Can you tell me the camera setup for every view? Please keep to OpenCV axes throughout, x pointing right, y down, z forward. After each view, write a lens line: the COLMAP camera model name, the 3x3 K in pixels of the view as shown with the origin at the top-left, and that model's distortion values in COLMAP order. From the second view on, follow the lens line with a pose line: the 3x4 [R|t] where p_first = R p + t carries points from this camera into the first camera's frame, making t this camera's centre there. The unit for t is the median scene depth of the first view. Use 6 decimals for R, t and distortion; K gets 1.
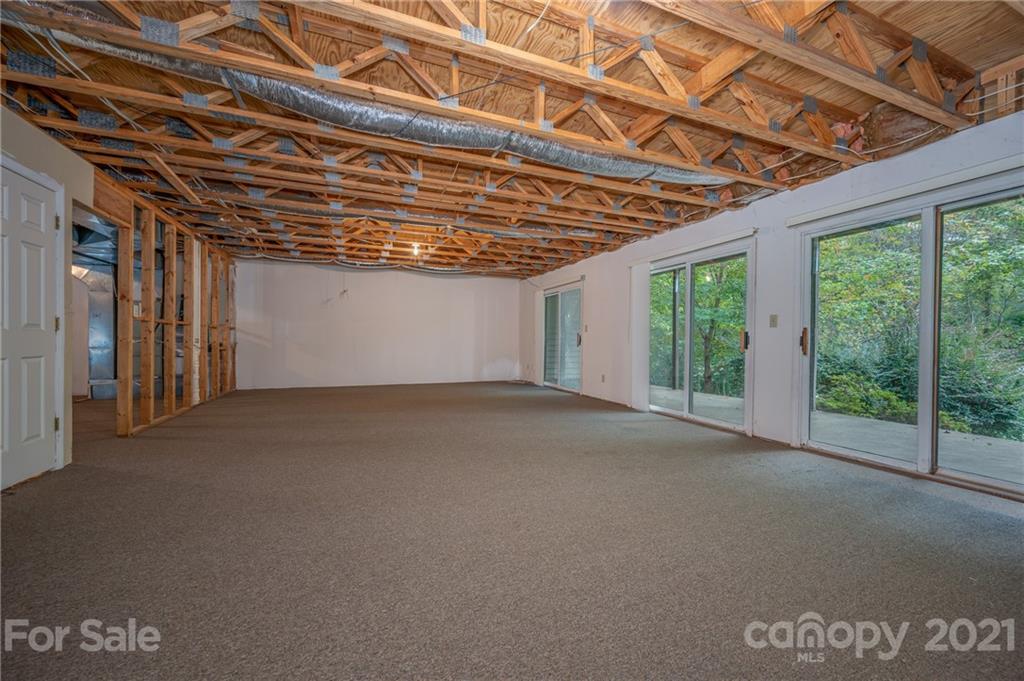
lens RADIAL K [[403.7, 0, 513.9], [0, 403.7, 342.6], [0, 0, 1]] dist [0.002383, 0.000145]
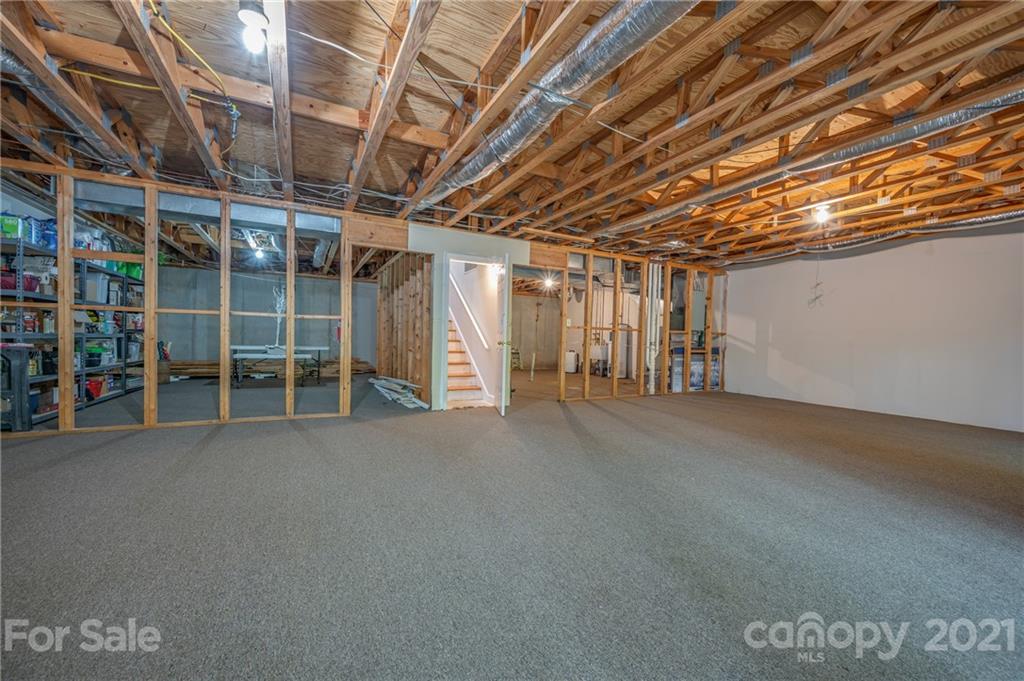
lens RADIAL K [[403.7, 0, 513.4], [0, 403.7, 342.3], [0, 0, 1]] dist [0.002383, 0.000145]
pose [[0.109629, 0.006480, -0.993951, 0.307169], [-0.026849, 0.999633, 0.003556, -0.001574], [0.993610, 0.026297, 0.109763, 0.329117]]
